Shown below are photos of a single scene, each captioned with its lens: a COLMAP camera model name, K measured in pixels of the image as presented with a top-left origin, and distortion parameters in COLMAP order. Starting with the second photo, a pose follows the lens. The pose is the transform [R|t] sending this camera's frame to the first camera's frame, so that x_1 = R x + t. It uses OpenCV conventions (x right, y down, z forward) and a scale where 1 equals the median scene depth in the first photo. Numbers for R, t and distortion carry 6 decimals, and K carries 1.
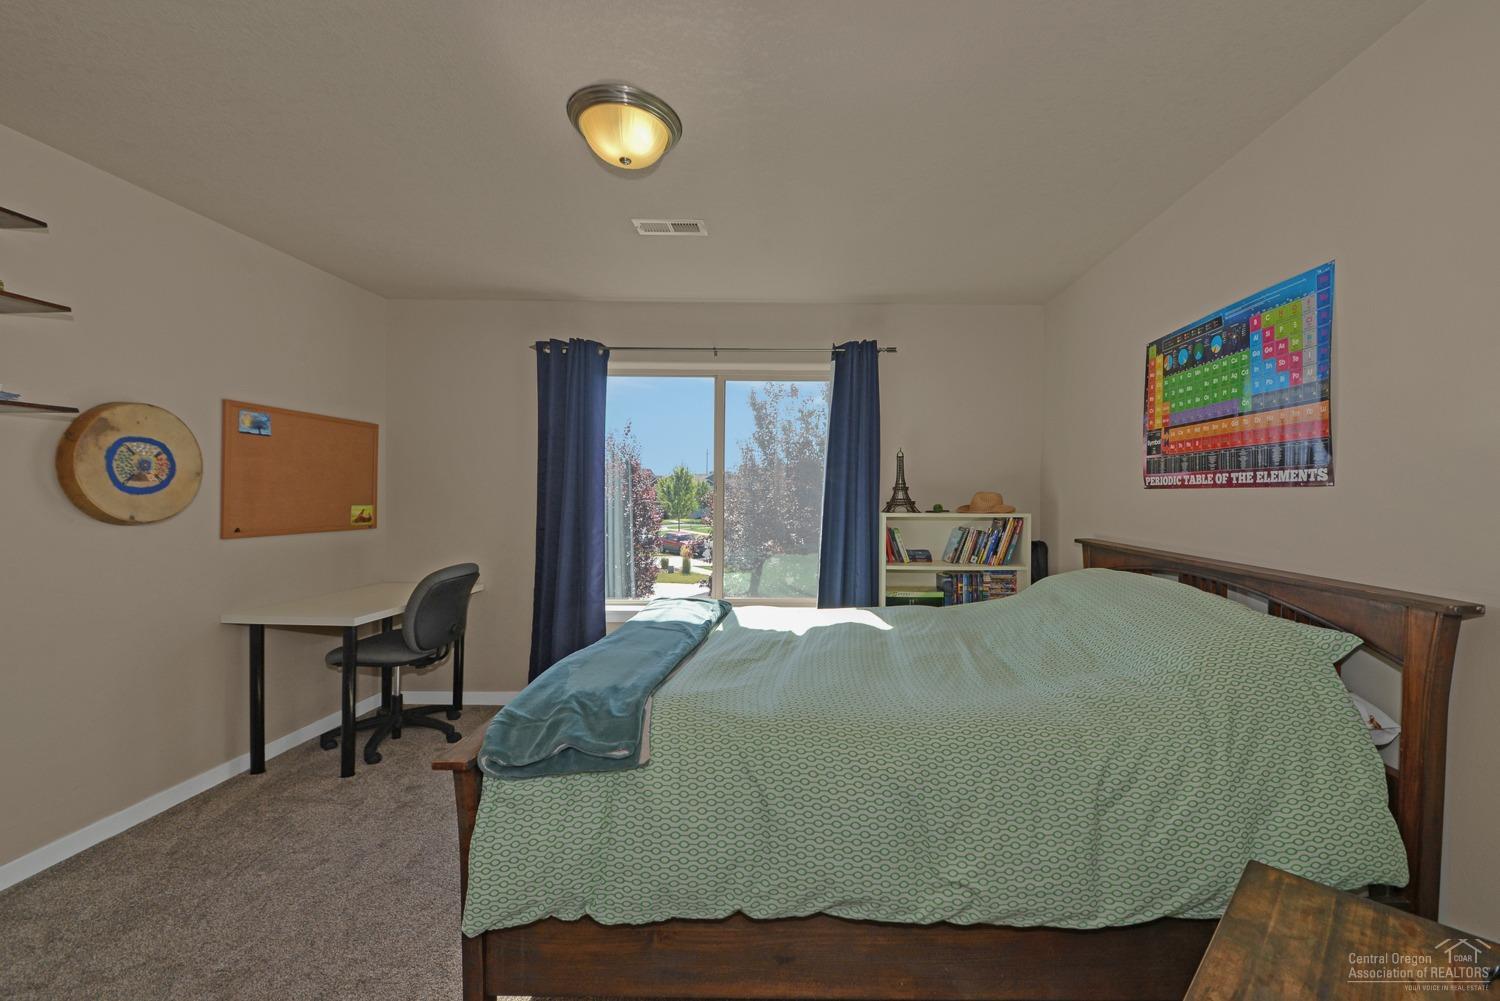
lens RADIAL K [[601.9, 0, 752.8], [0, 601.9, 498.6], [0, 0, 1]] dist [0.023957, -0.000513]
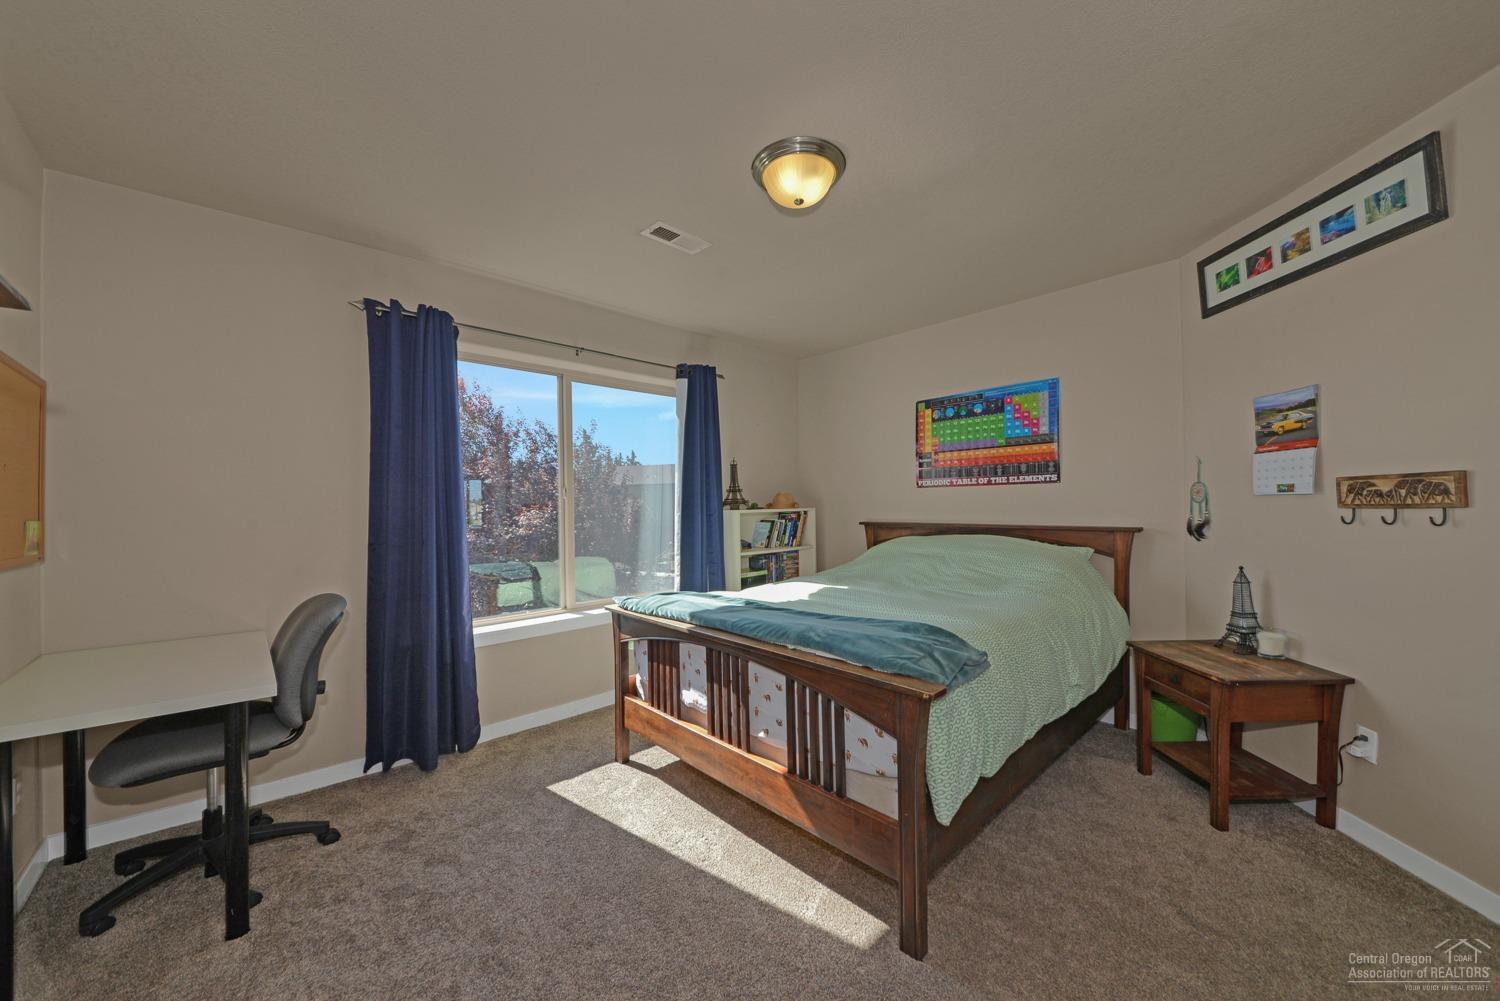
lens RADIAL K [[552.9, 0, 751.1], [0, 552.9, 504.6], [0, 0, 1]] dist [0.001356, -0.000004]
pose [[0.708902, -0.016022, 0.705125, -0.785969], [0.024105, 0.999708, -0.001519, 0.021669], [-0.704895, 0.018074, 0.709081, 0.260343]]
